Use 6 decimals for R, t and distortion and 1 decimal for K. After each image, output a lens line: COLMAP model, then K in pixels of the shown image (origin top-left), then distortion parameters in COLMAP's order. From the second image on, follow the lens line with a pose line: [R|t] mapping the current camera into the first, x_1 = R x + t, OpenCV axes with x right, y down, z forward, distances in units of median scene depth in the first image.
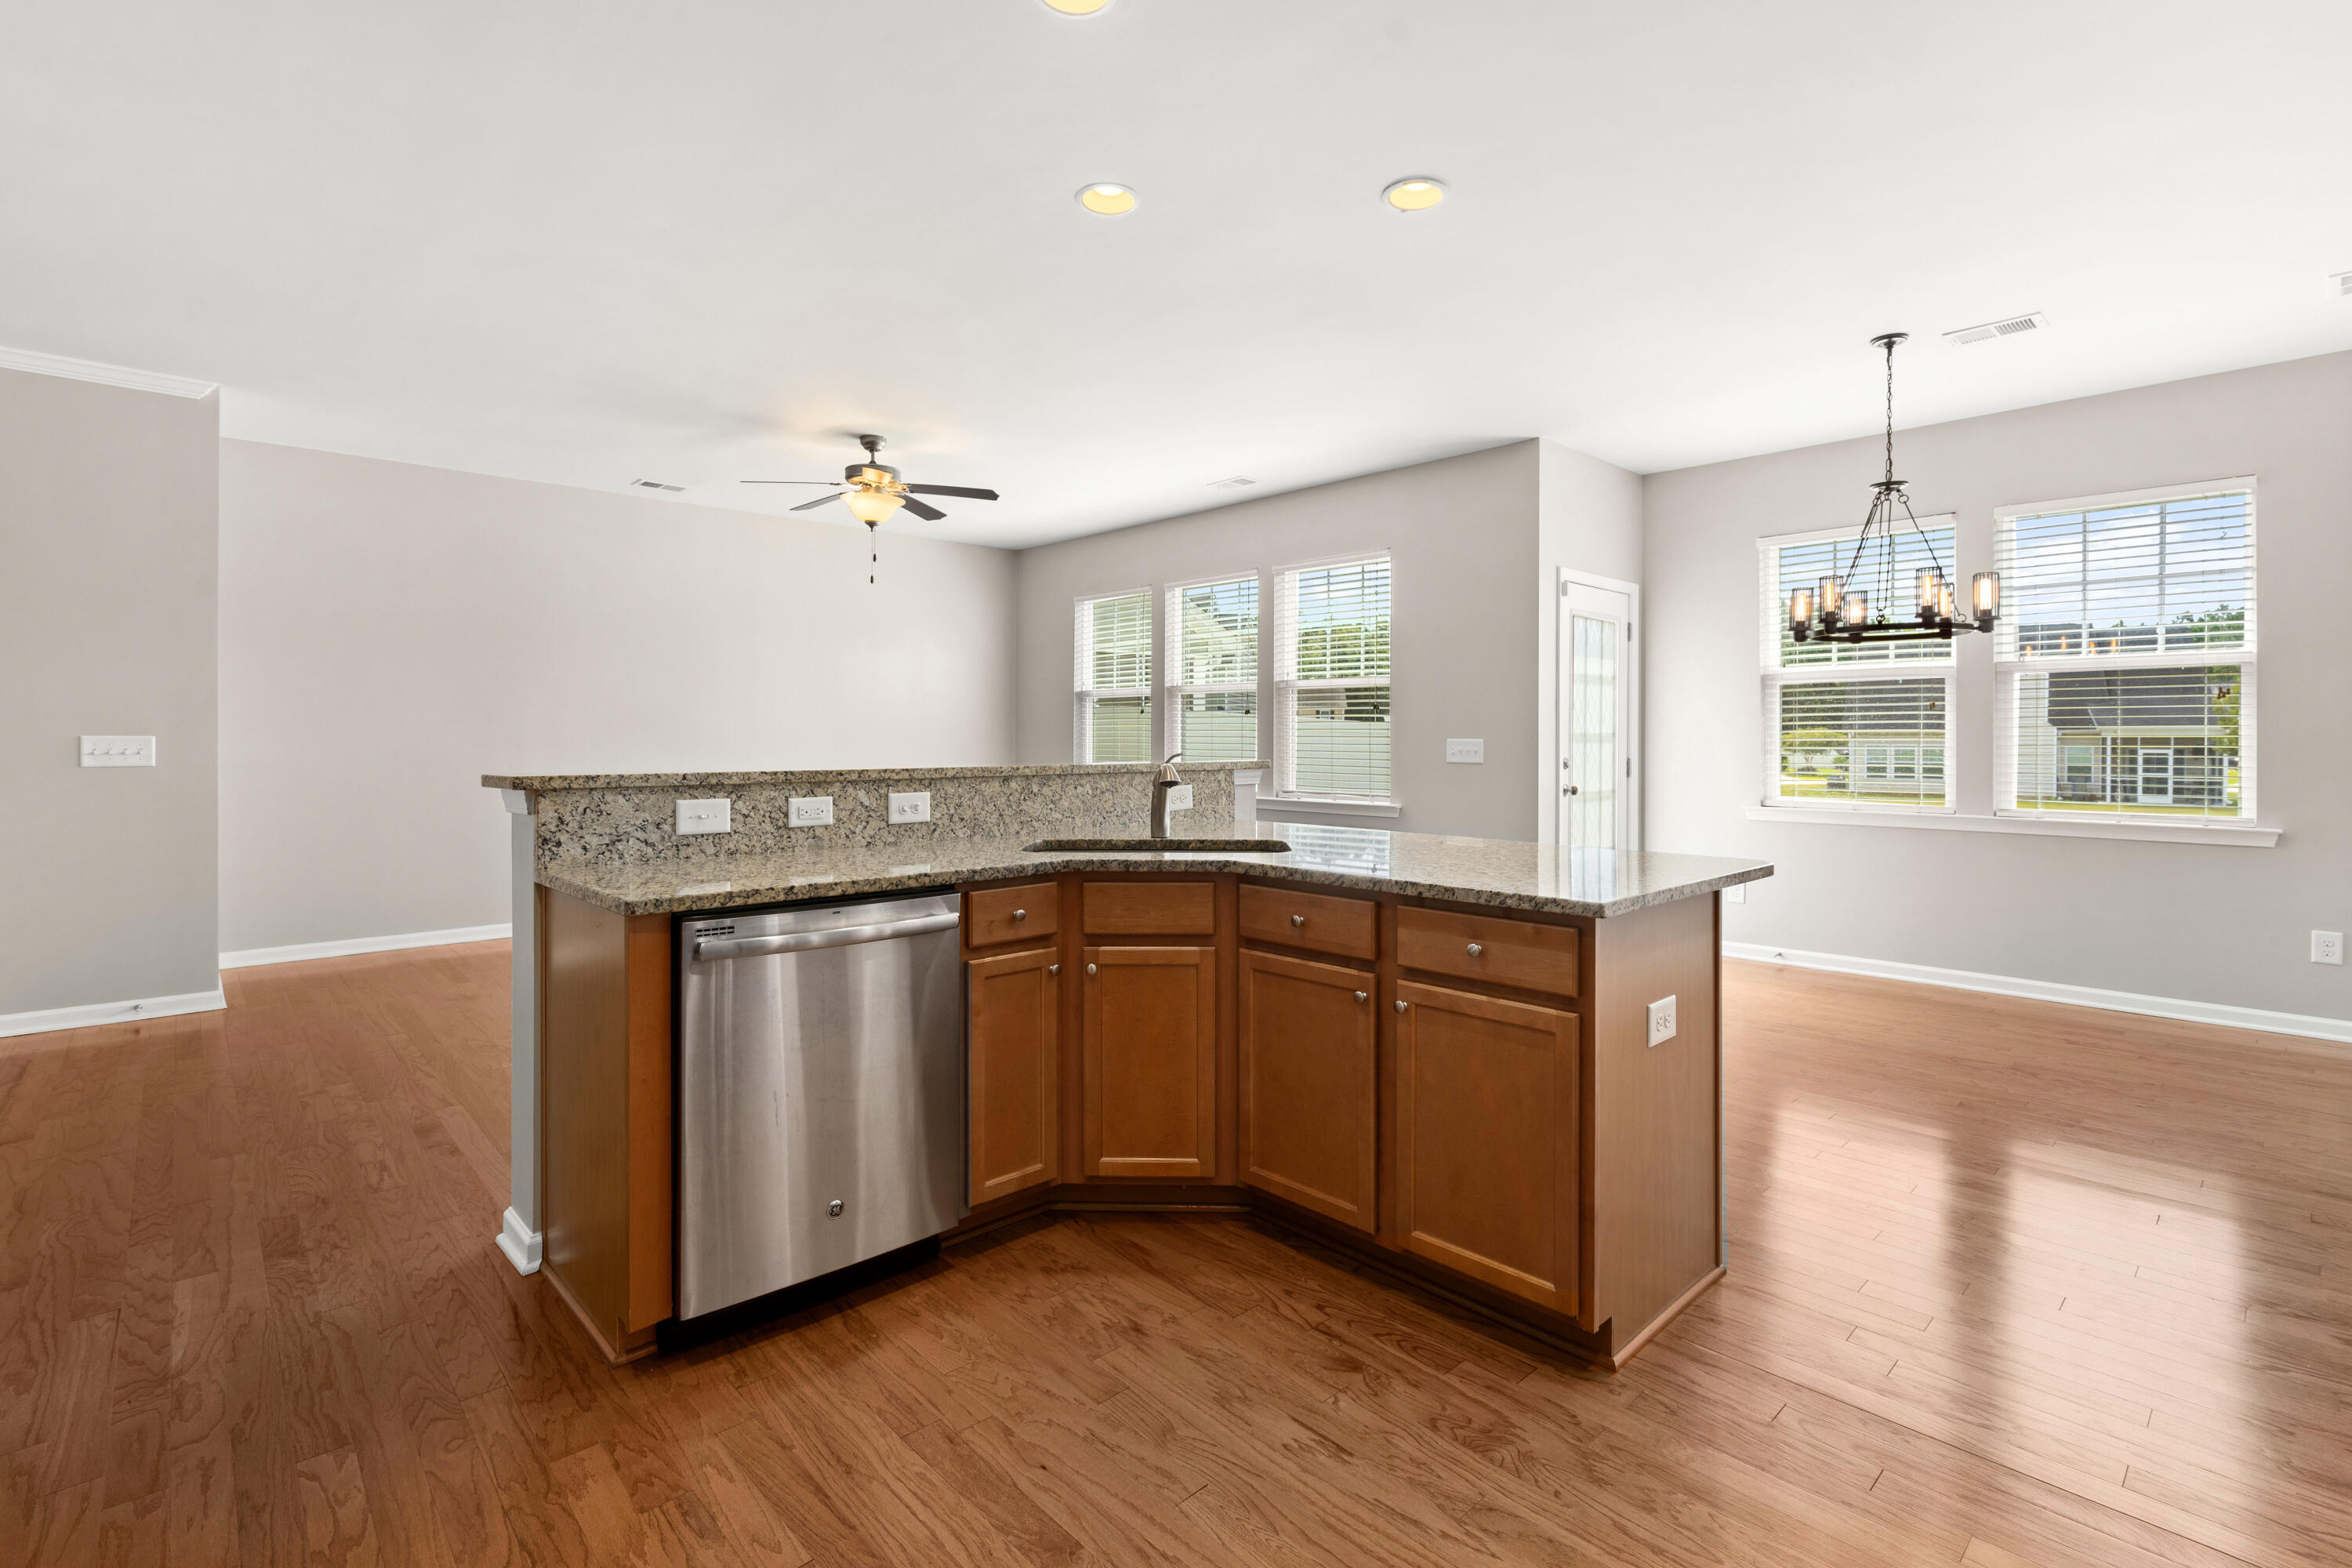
lens RADIAL K [[1080.2, 0, 1165.3], [0, 1080.2, 727.6], [0, 0, 1]] dist [-0.001642, -0.000774]
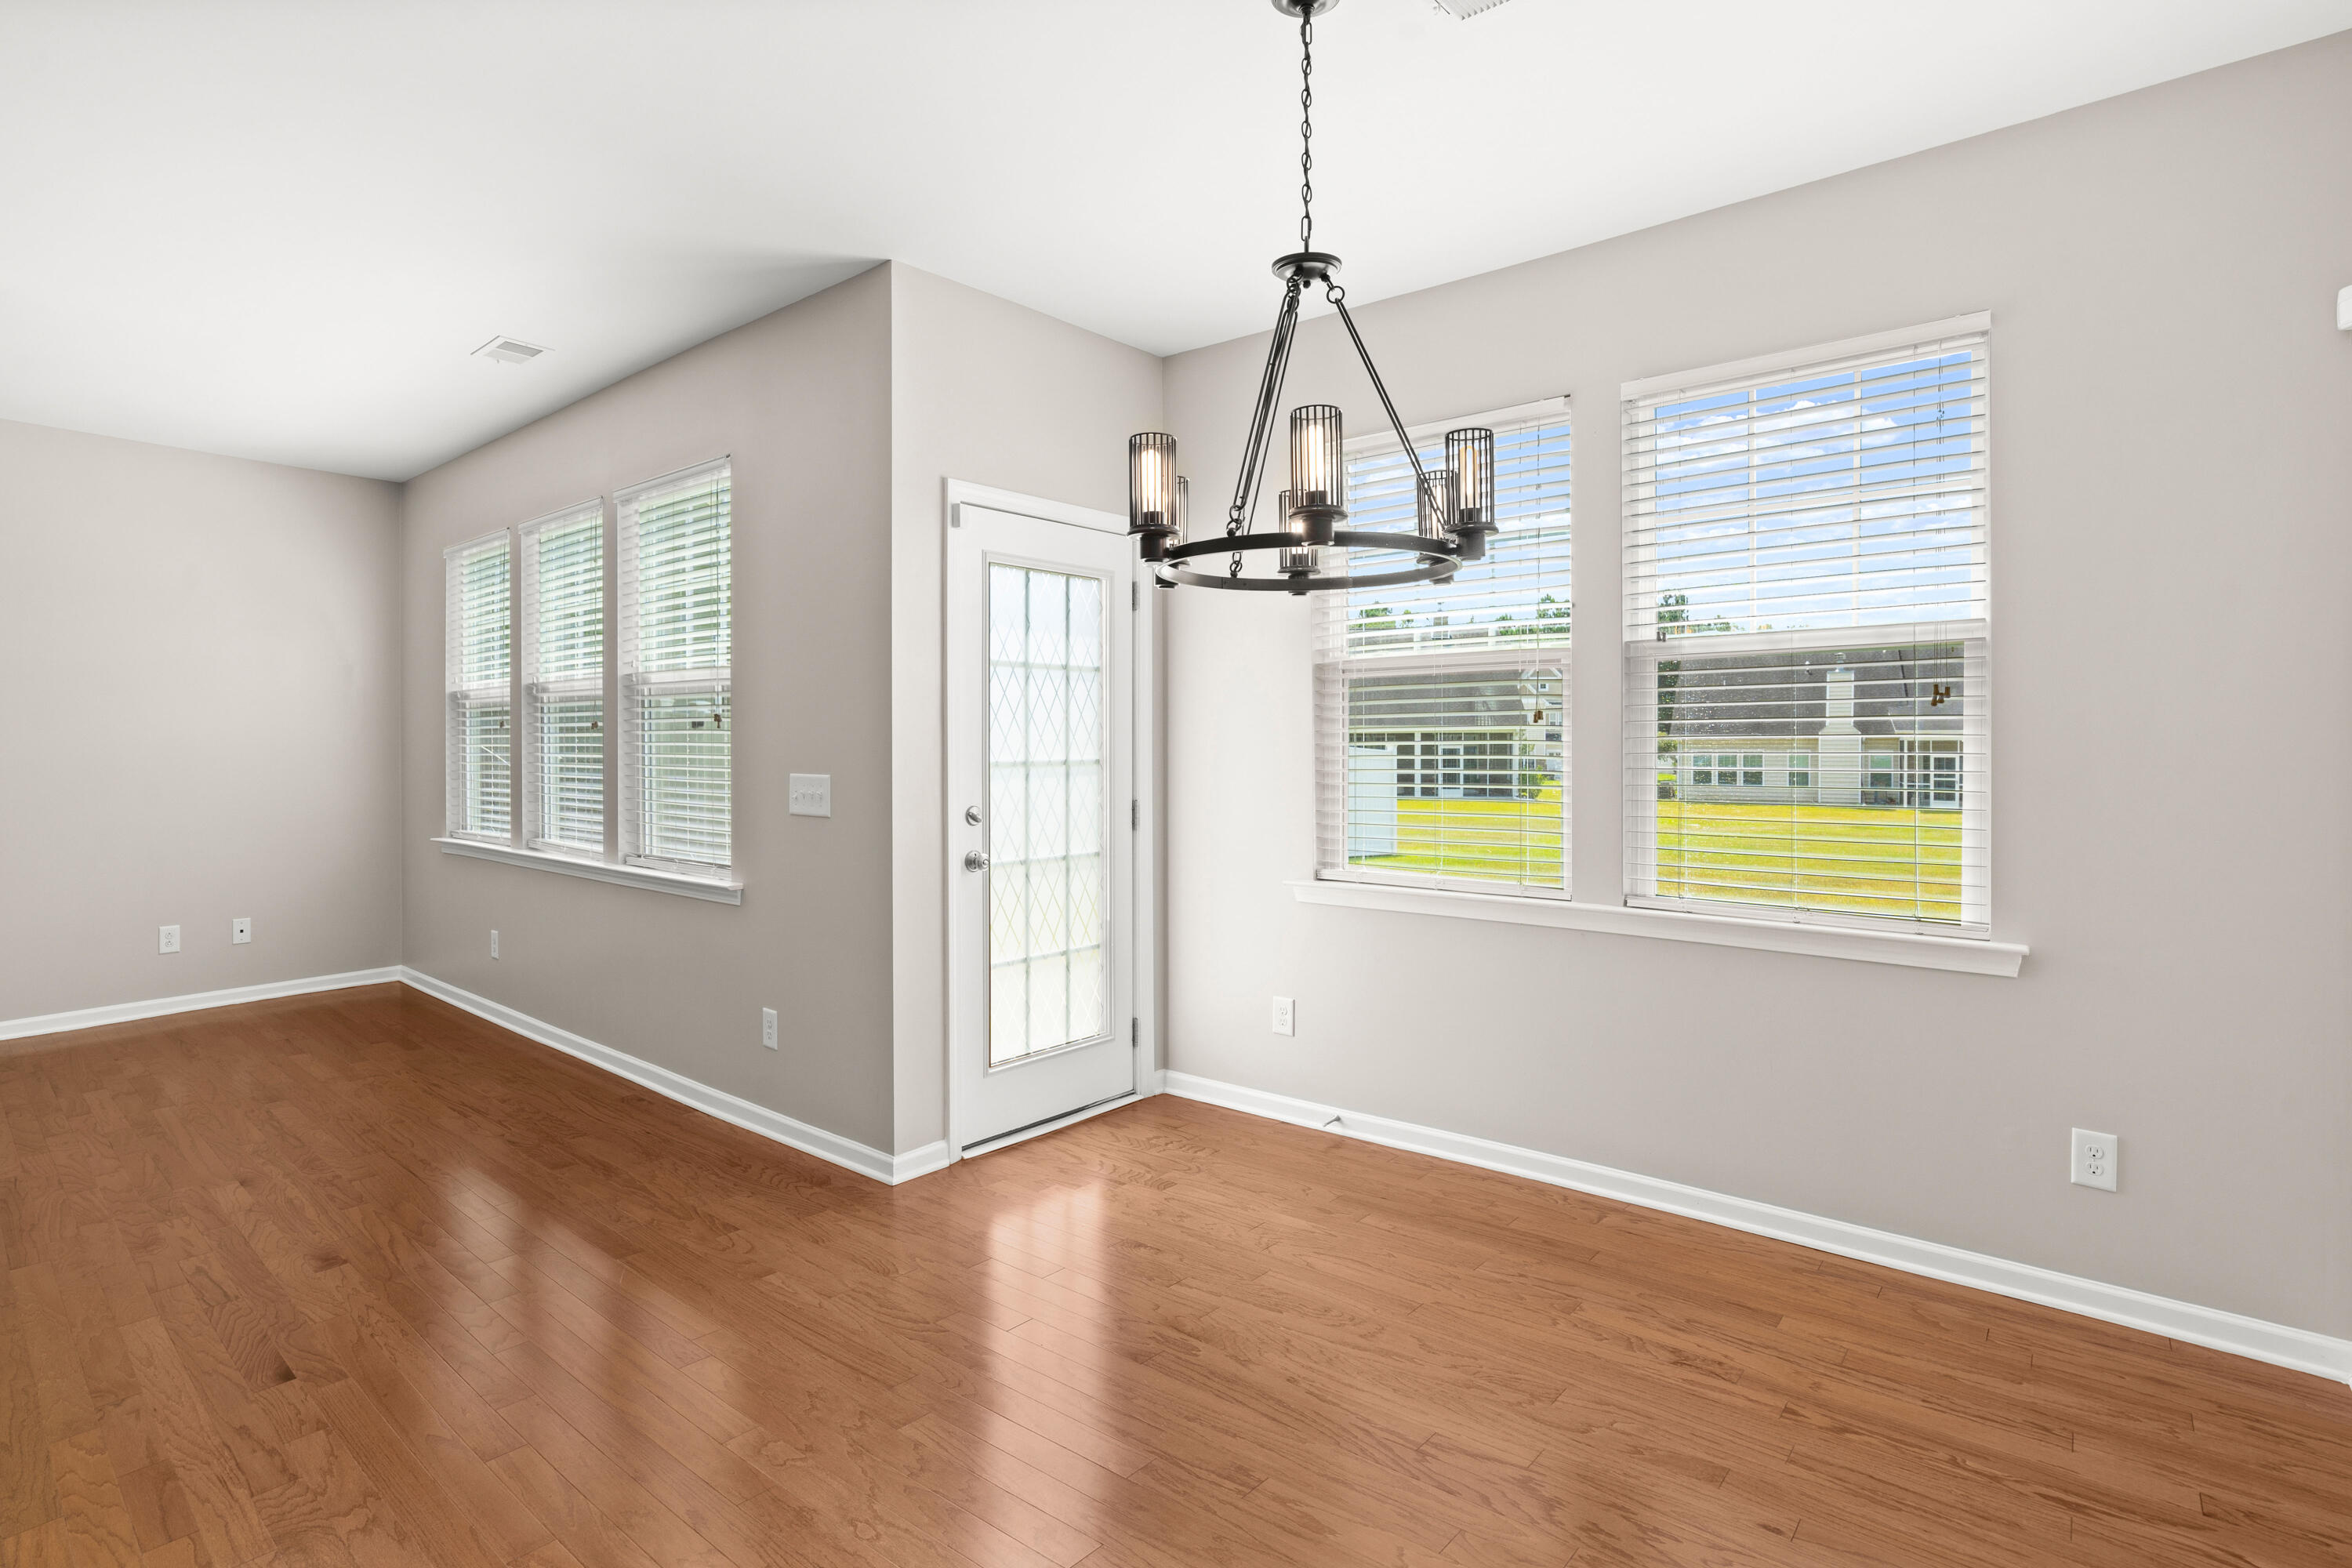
lens RADIAL K [[1134.3, 0, 1180.4], [0, 1134.3, 674.8], [0, 0, 1]] dist [-0.065853, -0.000026]
pose [[0.991203, 0.004513, 0.132273, 0.389334], [0.002503, 0.998601, -0.052828, -0.009849], [-0.132326, 0.052694, 0.989805, 0.366550]]
